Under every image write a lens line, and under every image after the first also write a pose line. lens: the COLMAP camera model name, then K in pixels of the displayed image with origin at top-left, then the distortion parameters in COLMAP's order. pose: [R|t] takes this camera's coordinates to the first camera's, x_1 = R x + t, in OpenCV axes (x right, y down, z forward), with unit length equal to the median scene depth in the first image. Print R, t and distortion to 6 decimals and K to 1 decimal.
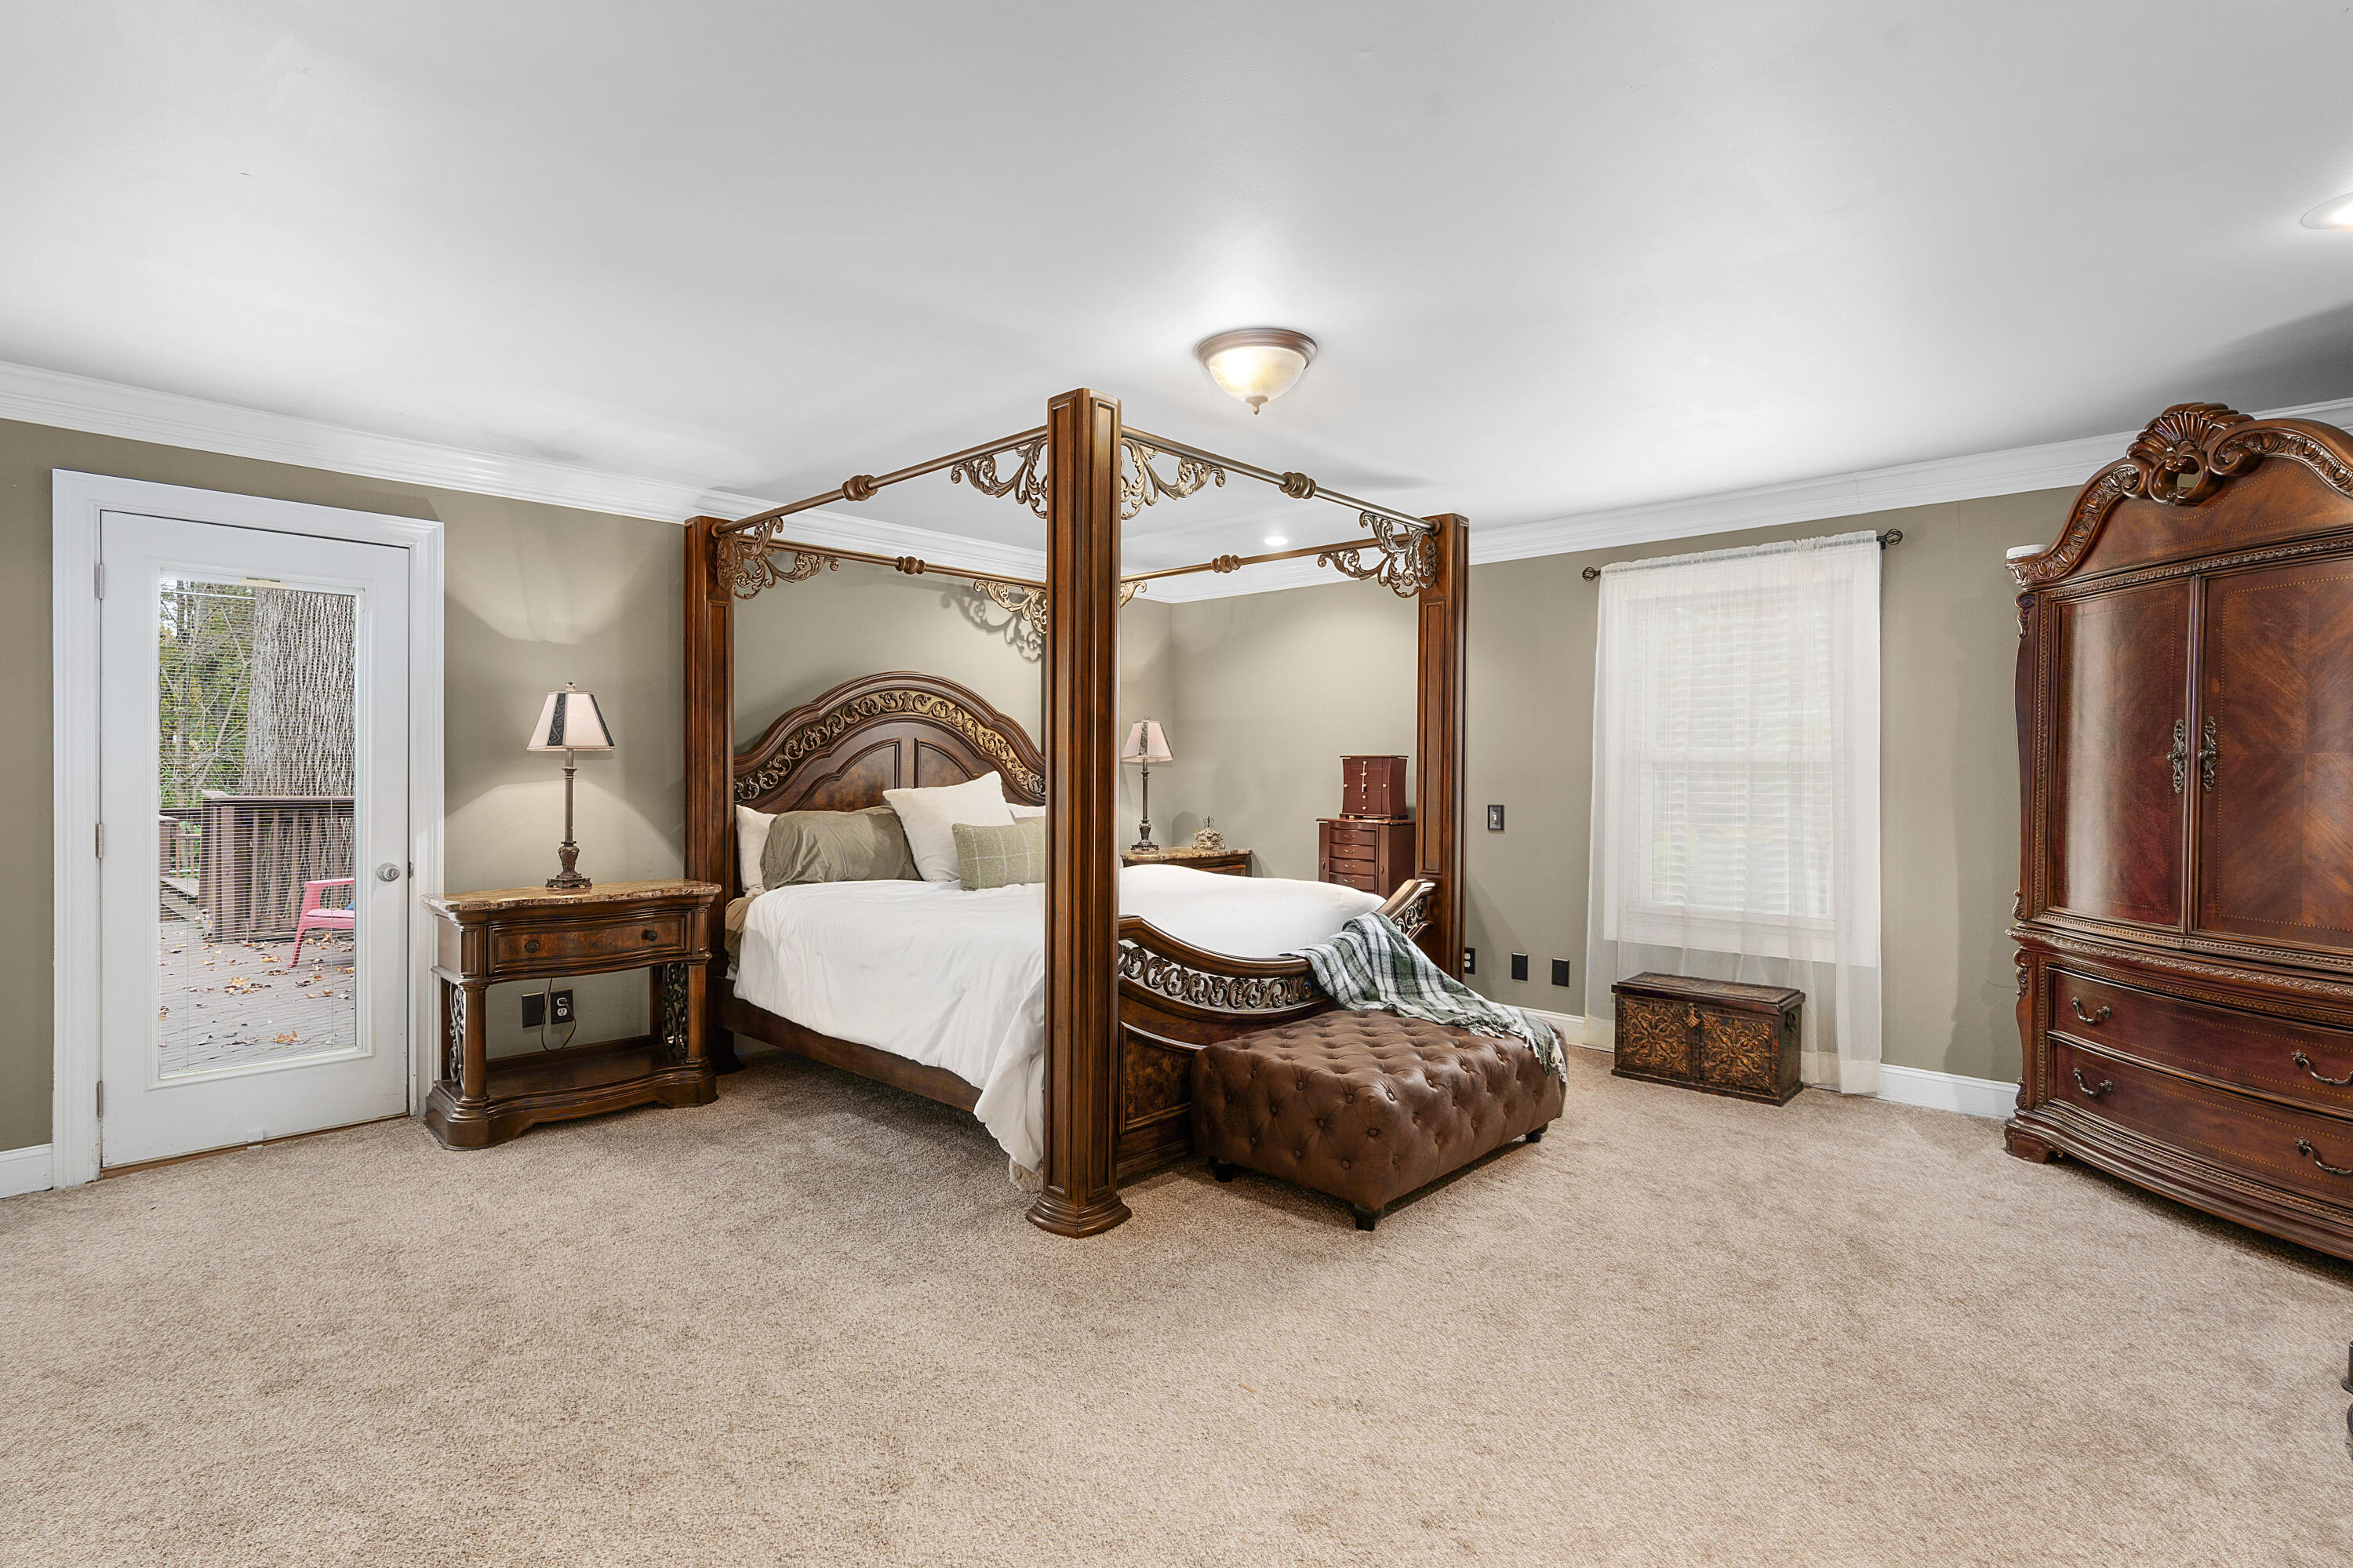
lens RADIAL K [[1134.4, 0, 1160.2], [0, 1134.4, 777.1], [0, 0, 1]] dist [-0.000805, -0.000413]
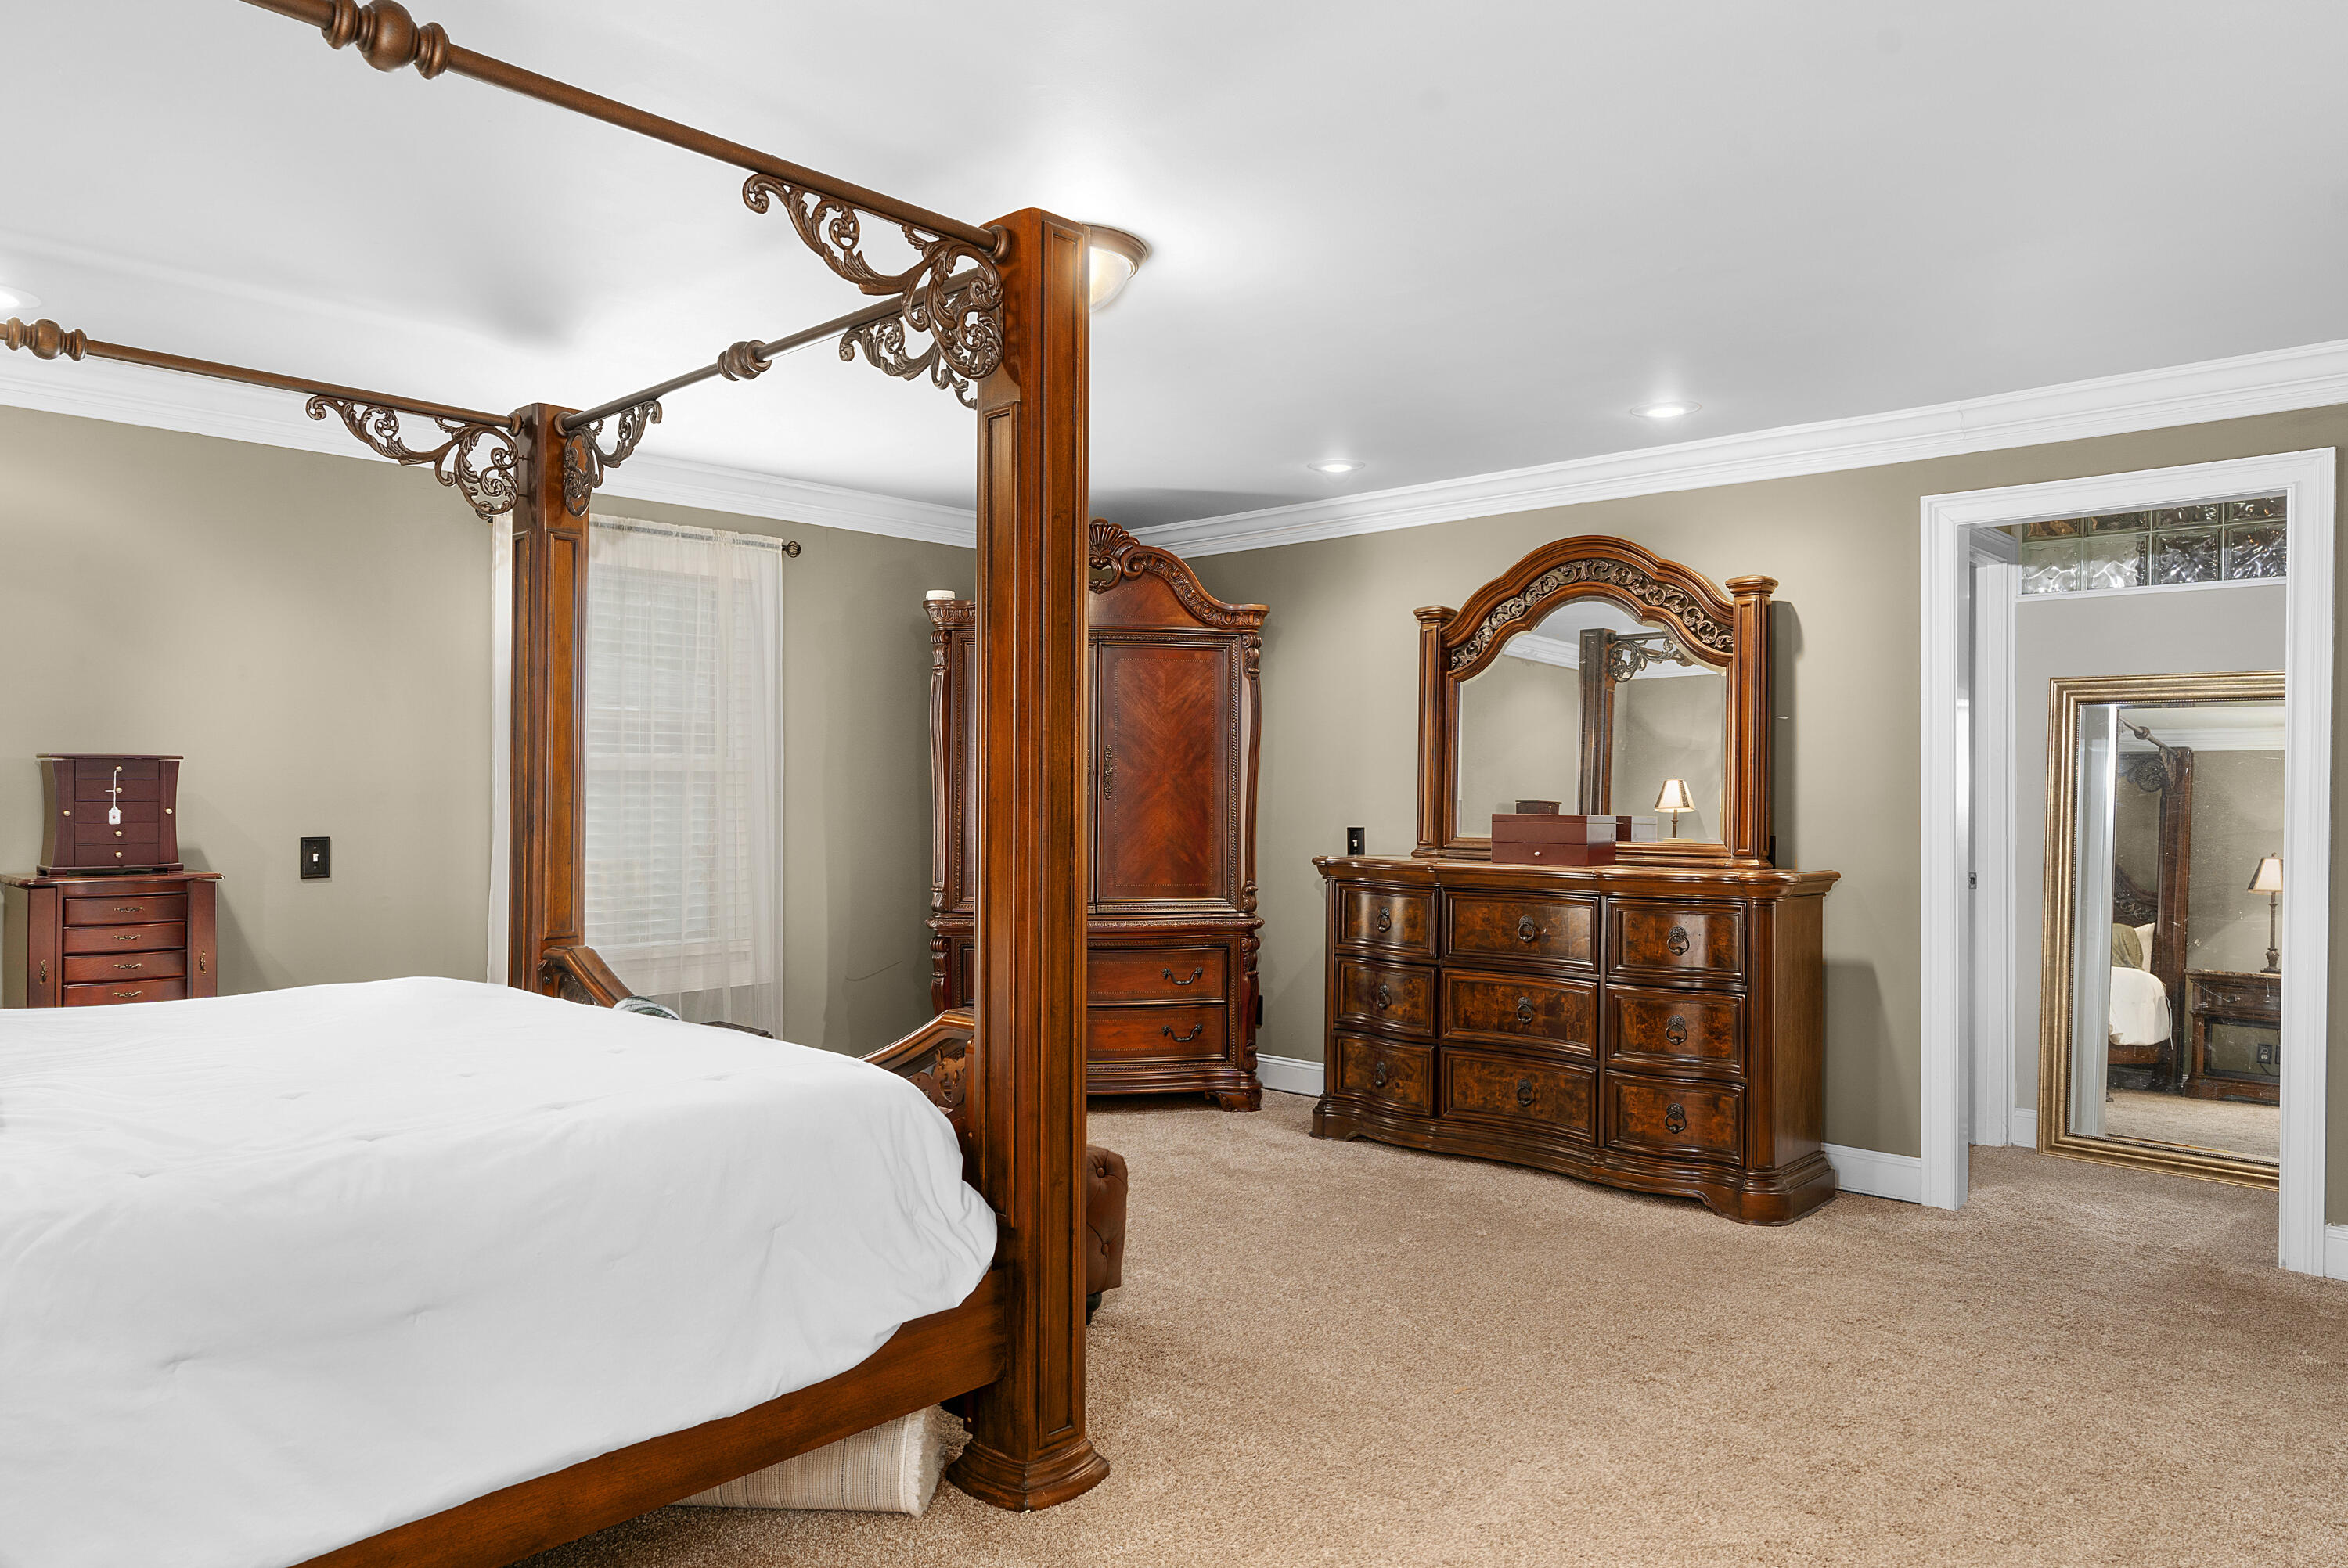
lens RADIAL K [[1507.2, 0, 1165.6], [0, 1507.2, 780.9], [0, 0, 1]] dist [-0.006386, 0.001806]
pose [[-0.003024, -0.004957, 0.999983, -1.170964], [0.005305, 0.999974, 0.004973, -0.018397], [-0.999981, 0.005320, -0.002998, 1.151716]]
